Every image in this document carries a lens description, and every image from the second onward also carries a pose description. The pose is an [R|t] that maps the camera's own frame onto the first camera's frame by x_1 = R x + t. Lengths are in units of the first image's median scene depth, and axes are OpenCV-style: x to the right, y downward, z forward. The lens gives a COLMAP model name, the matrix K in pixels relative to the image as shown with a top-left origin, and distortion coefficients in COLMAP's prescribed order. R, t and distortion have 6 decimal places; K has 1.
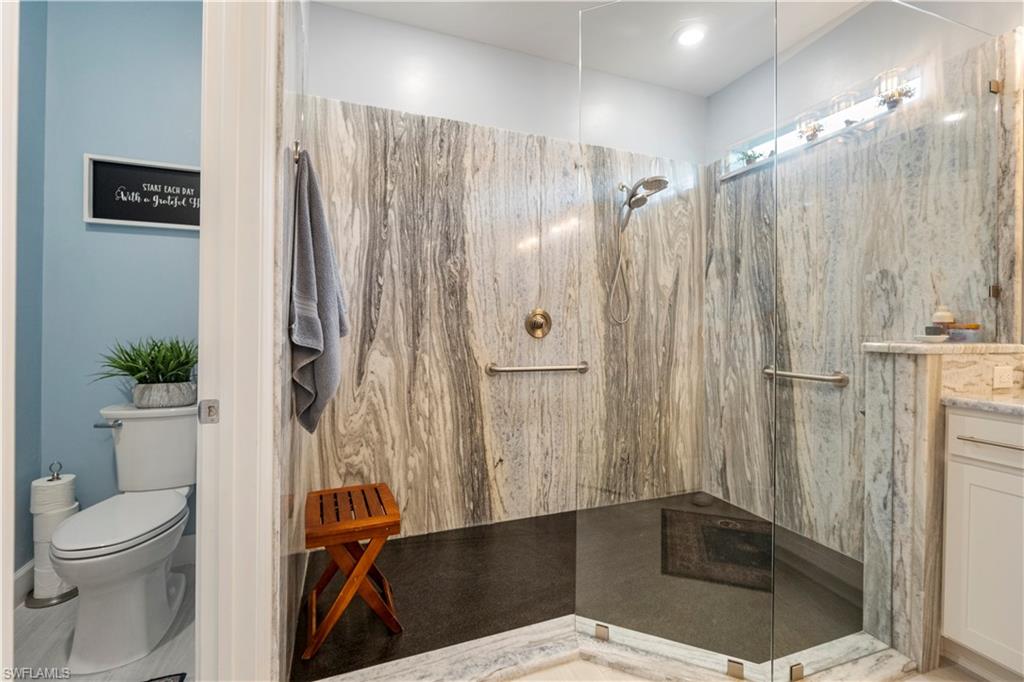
lens RADIAL K [[444.3, 0, 516.1], [0, 444.3, 336.6], [0, 0, 1]] dist [-0.005474, -0.001120]
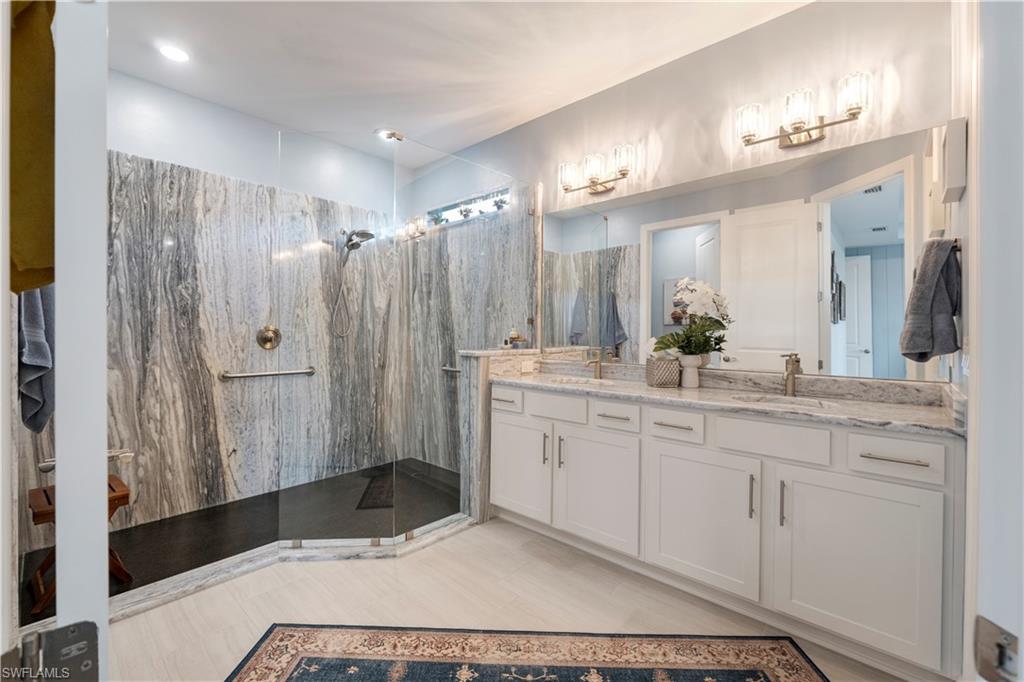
lens RADIAL K [[444.3, 0, 513.4], [0, 444.3, 336.2], [0, 0, 1]] dist [-0.005474, -0.001120]
pose [[0.897527, -0.010338, 0.440838, 0.124538], [0.012451, 0.999921, -0.001901, -0.024108], [-0.440784, 0.007195, 0.897585, -0.448746]]
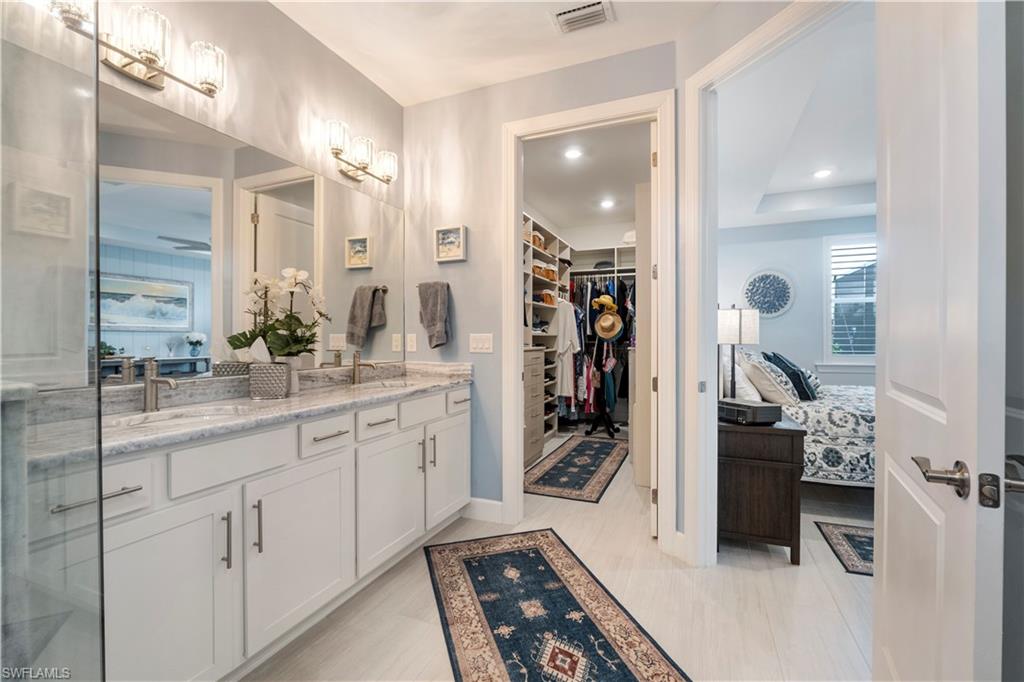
lens RADIAL K [[444.3, 0, 516.8], [0, 444.3, 338.4], [0, 0, 1]] dist [-0.005474, -0.001120]
pose [[-0.728038, -0.013391, 0.685406, -0.006029], [0.003435, 0.999725, 0.023180, -0.032837], [-0.685529, 0.019230, -0.727792, 0.571545]]
